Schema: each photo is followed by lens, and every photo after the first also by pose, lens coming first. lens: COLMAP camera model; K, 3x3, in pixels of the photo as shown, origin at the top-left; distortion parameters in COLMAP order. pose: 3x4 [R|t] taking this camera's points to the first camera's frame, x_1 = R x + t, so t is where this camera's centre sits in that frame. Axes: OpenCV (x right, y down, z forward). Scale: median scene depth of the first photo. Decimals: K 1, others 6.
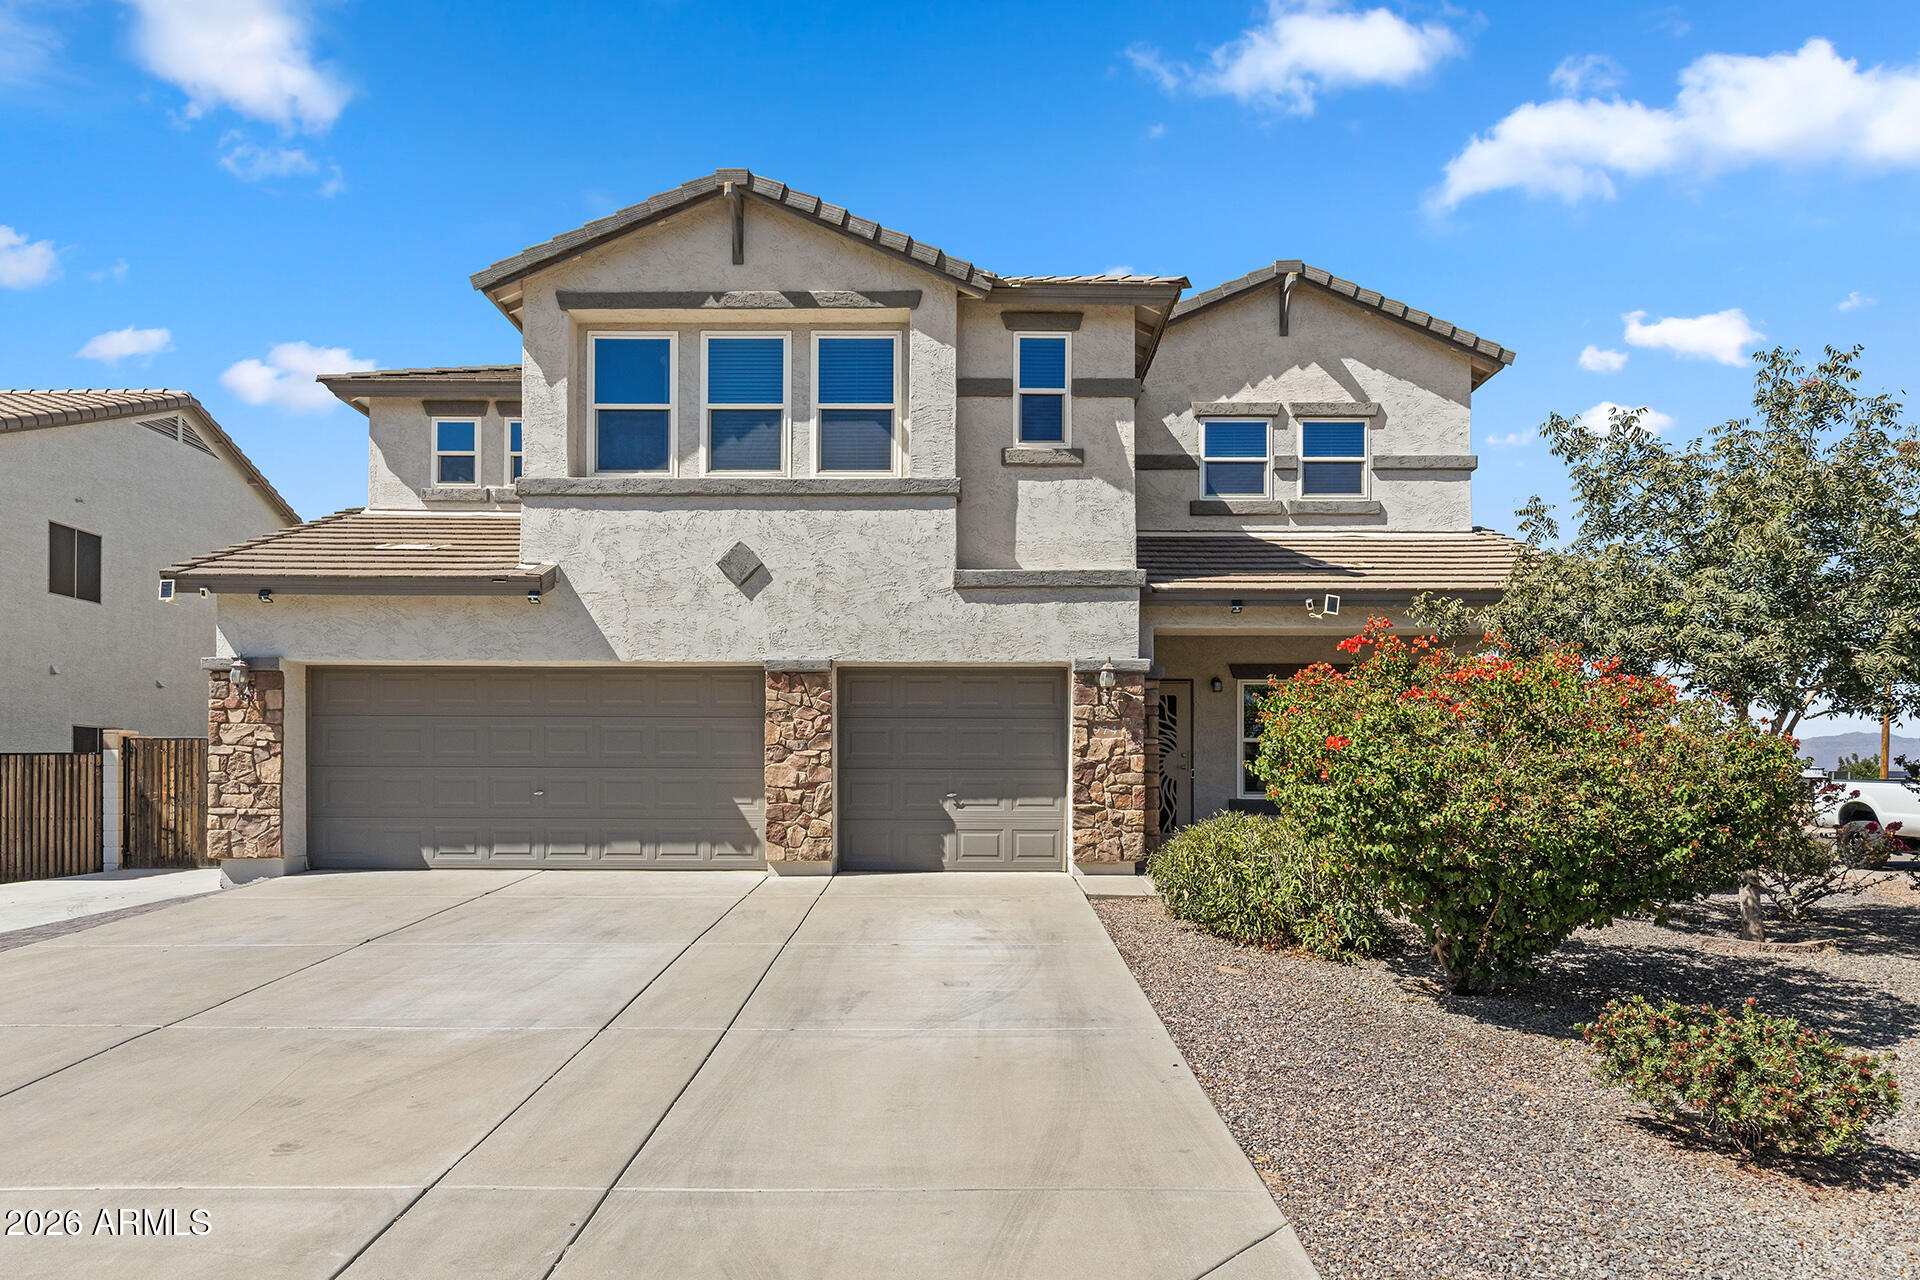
lens RADIAL K [[1195.7, 0, 938.9], [0, 1195.7, 712.3], [0, 0, 1]] dist [-0.005610, -0.001220]
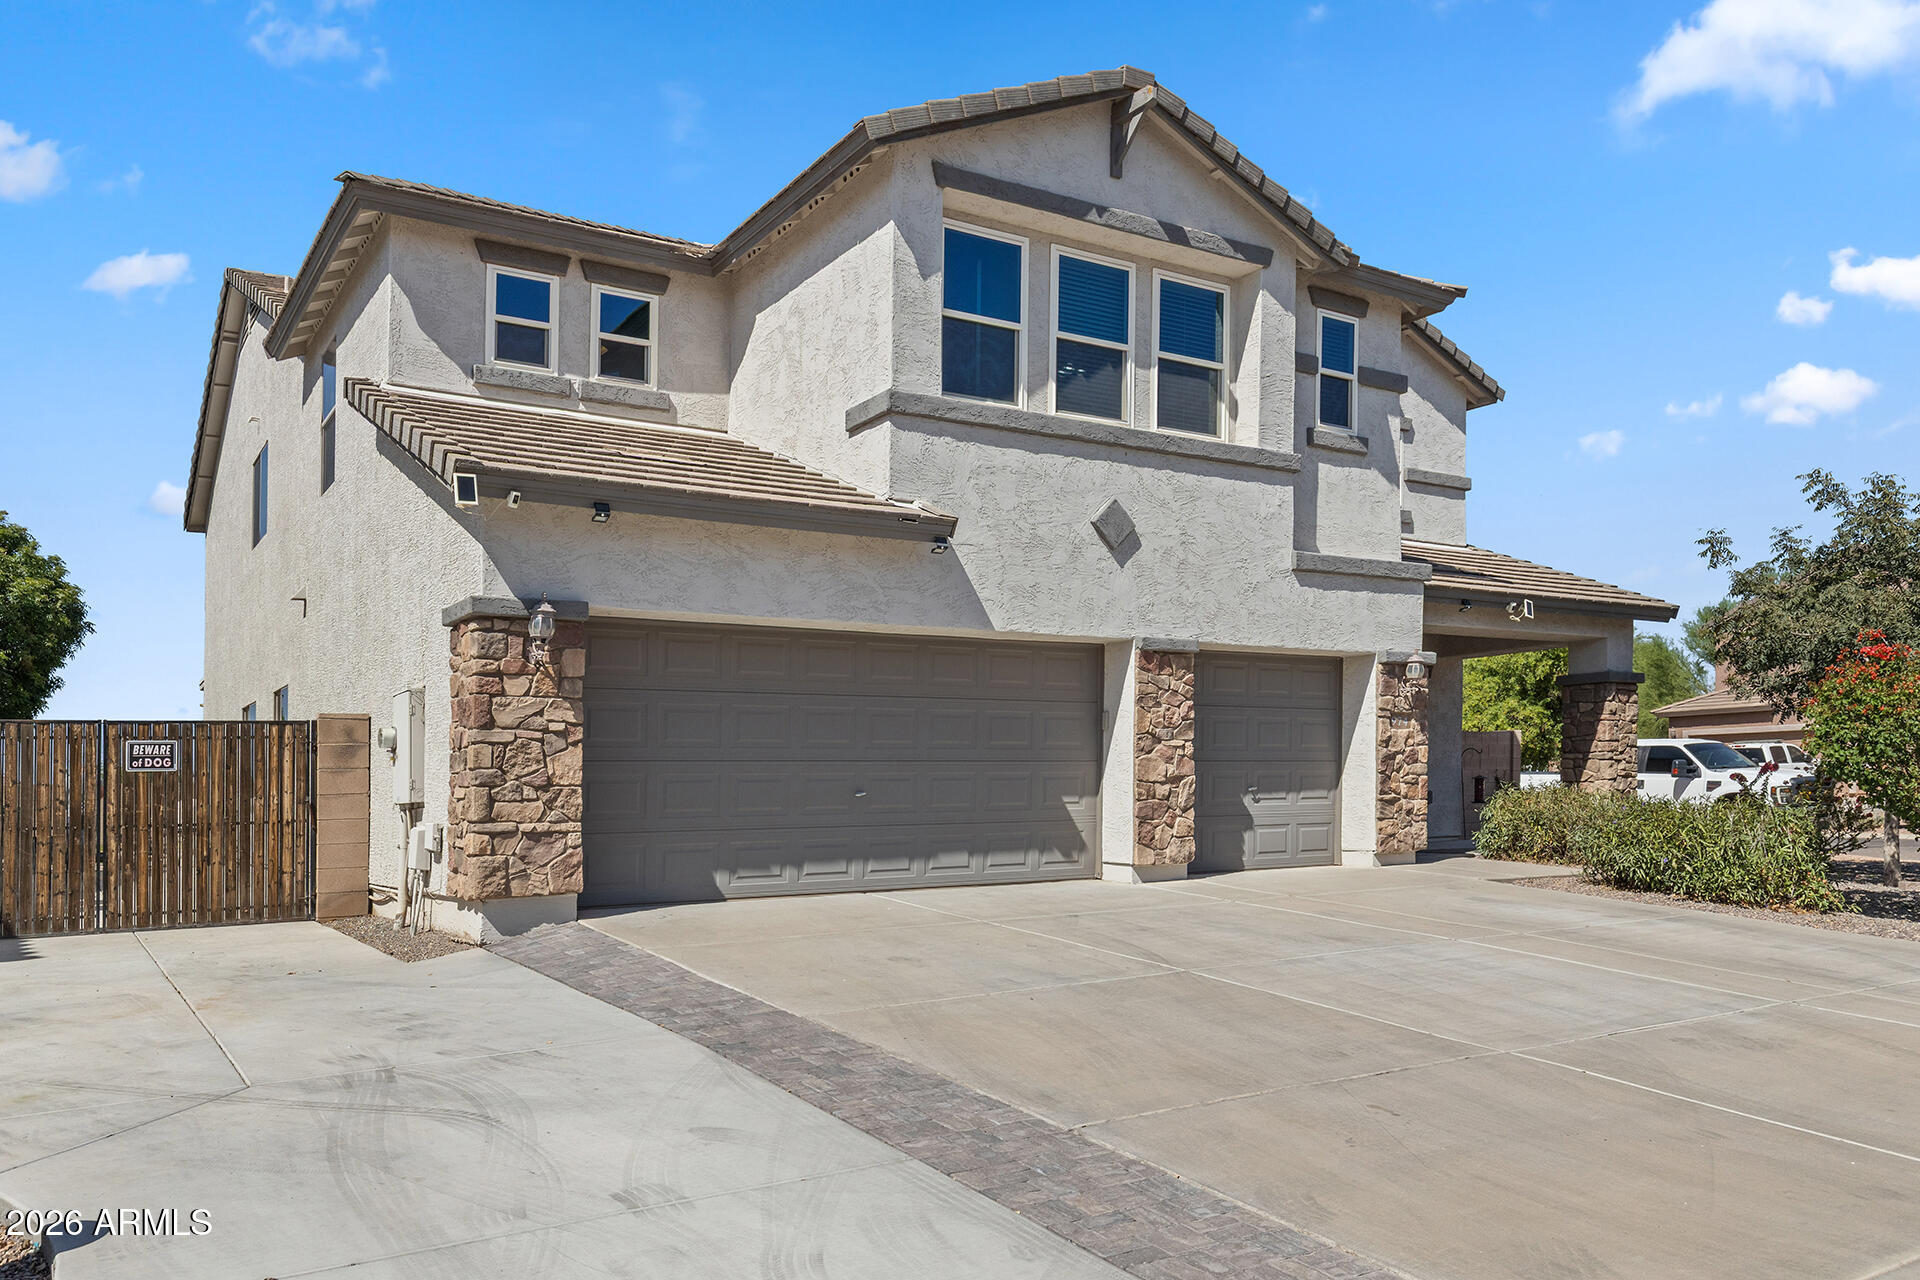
lens RADIAL K [[1385.6, 0, 1015.3], [0, 1385.6, 721.2], [0, 0, 1]] dist [0.000067, -0.001646]
pose [[0.841022, 0.011378, 0.540881, -0.748063], [-0.014493, 0.999894, 0.001502, 0.017384], [-0.540807, -0.009102, 0.841098, 0.187981]]
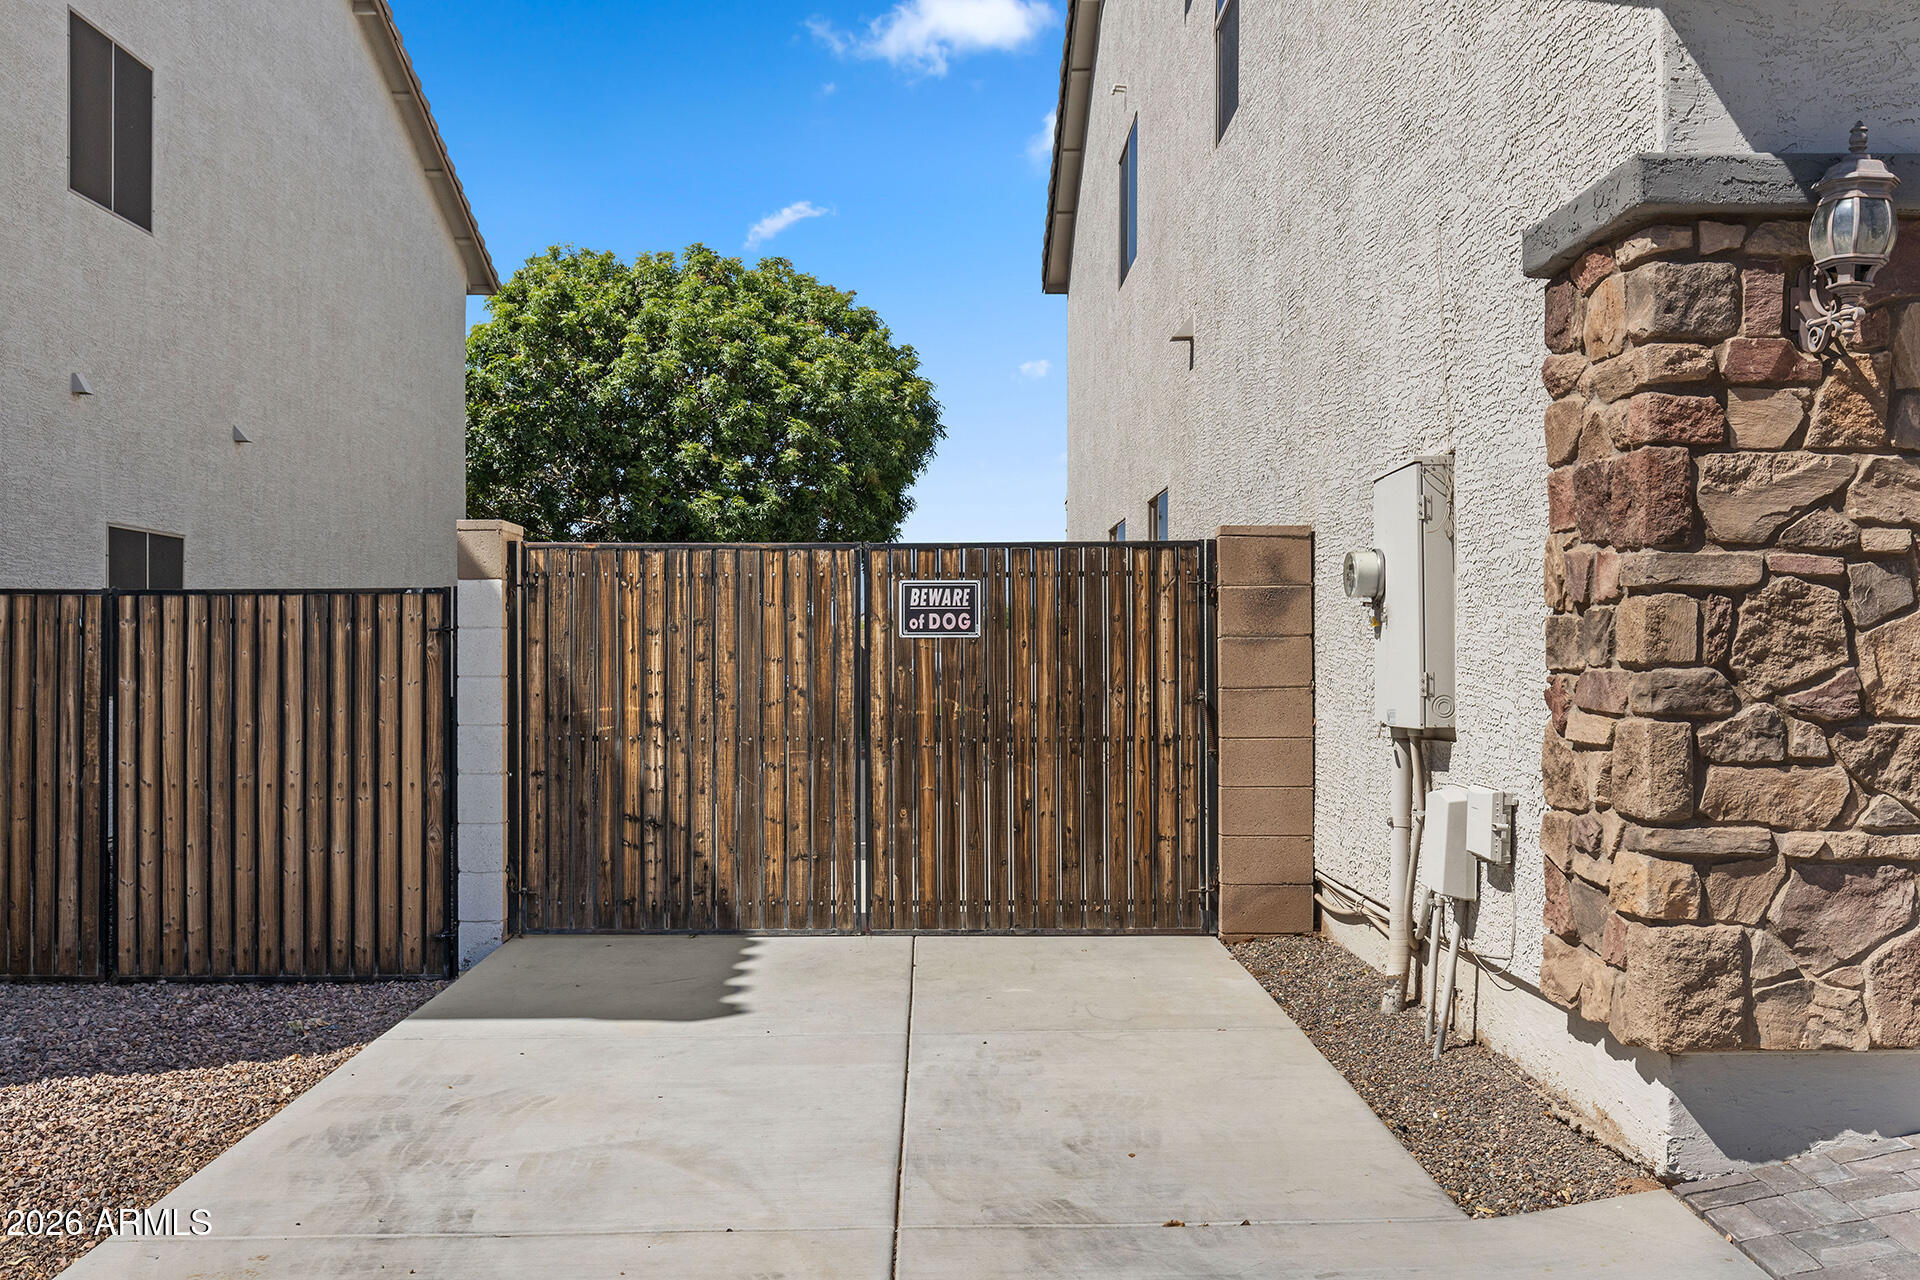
lens RADIAL K [[1828.8, 0, 1006.7], [0, 1828.8, 549.5], [0, 0, 1]] dist [0.006229, 0.000000]
pose [[0.999996, 0.002082, -0.002037, -0.706350], [-0.002069, 0.999978, 0.006368, 0.025048], [0.002050, -0.006364, 0.999978, 0.633827]]
